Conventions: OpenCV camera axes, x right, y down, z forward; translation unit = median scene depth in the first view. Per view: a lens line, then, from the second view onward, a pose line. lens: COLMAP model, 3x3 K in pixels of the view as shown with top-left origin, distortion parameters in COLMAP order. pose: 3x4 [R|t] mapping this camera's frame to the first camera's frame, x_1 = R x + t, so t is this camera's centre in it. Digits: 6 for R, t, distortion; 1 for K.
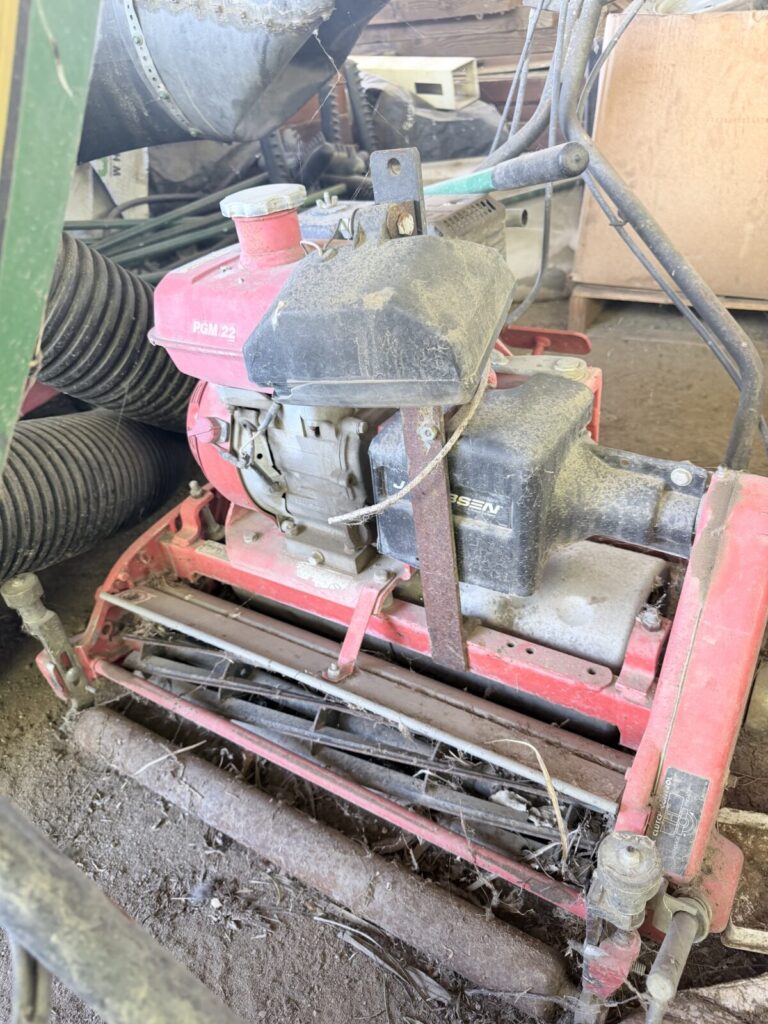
lens RADIAL K [[722.9, 0, 384.0], [0, 722.9, 512.0], [0, 0, 1]] dist [0.042702, -0.080338]
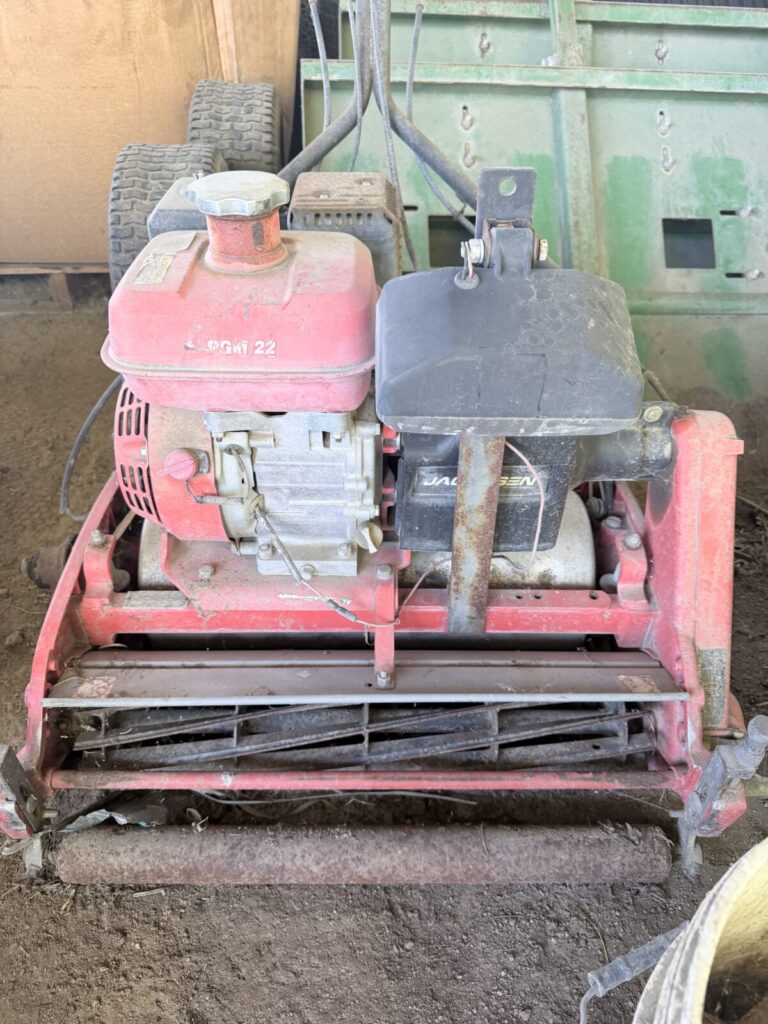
lens RADIAL K [[663.0, 0, 384.0], [0, 663.0, 512.0], [0, 0, 1]] dist [0.003001, 0.000418]
pose [[0.821181, -0.250238, 0.512877, -0.461661], [0.203824, 0.968063, 0.145979, -0.126997], [-0.533026, -0.015339, 0.845960, 0.241135]]
